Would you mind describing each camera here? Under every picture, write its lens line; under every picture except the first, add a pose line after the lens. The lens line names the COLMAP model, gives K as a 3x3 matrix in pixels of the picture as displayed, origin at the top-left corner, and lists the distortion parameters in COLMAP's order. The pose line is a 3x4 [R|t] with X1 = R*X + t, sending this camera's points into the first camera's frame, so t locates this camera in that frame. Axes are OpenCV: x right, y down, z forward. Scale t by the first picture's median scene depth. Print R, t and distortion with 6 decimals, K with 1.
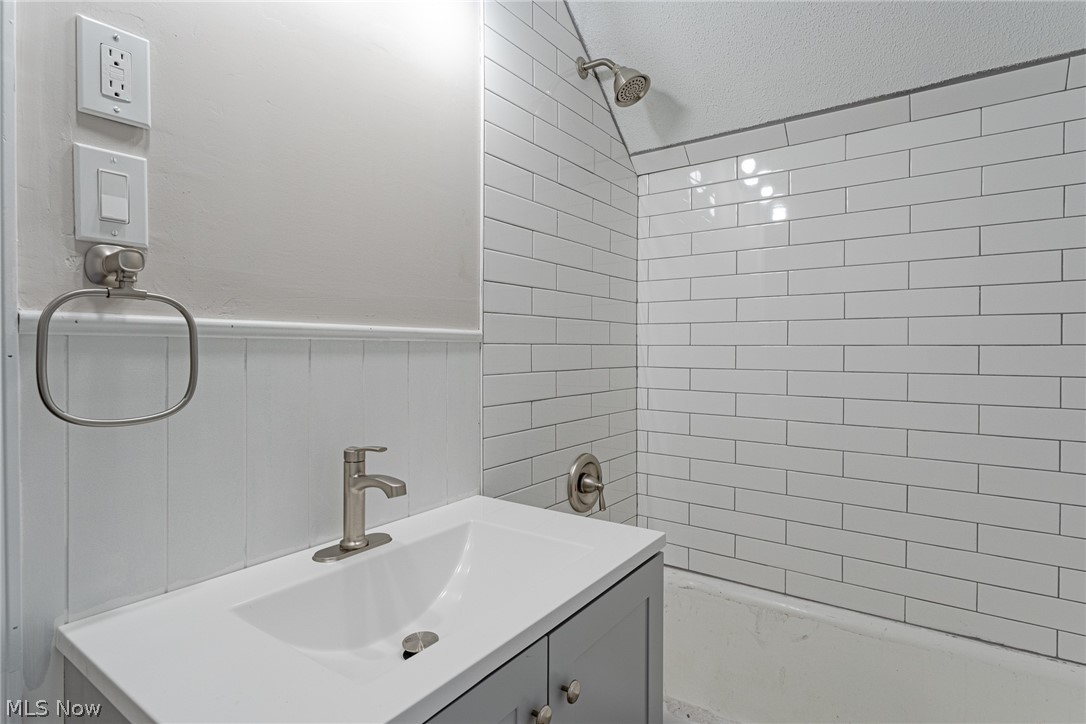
lens RADIAL K [[555.1, 0, 544.2], [0, 555.1, 353.3], [0, 0, 1]] dist [0.002168, 0.000078]
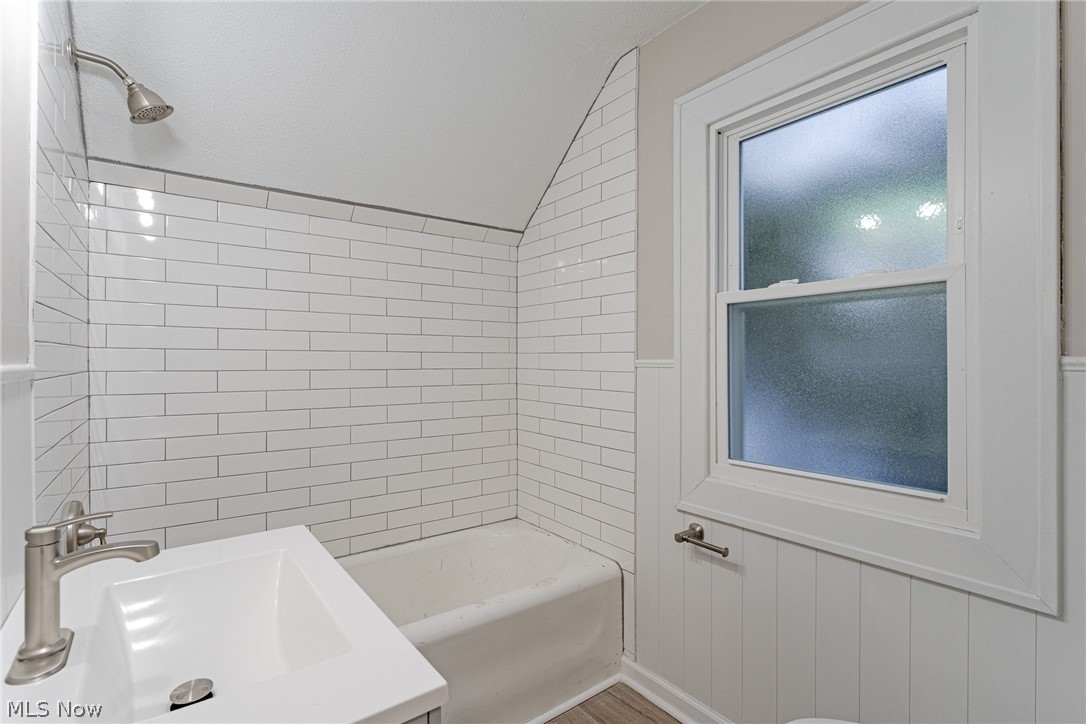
lens RADIAL K [[519.1, 0, 543.0], [0, 519.1, 362.0], [0, 0, 1]] dist [-0.000561, -0.000107]
pose [[0.312786, -0.005052, 0.949810, -0.517373], [0.003953, 0.999984, 0.004017, -0.039510], [-0.949815, 0.002499, 0.312801, 0.065184]]
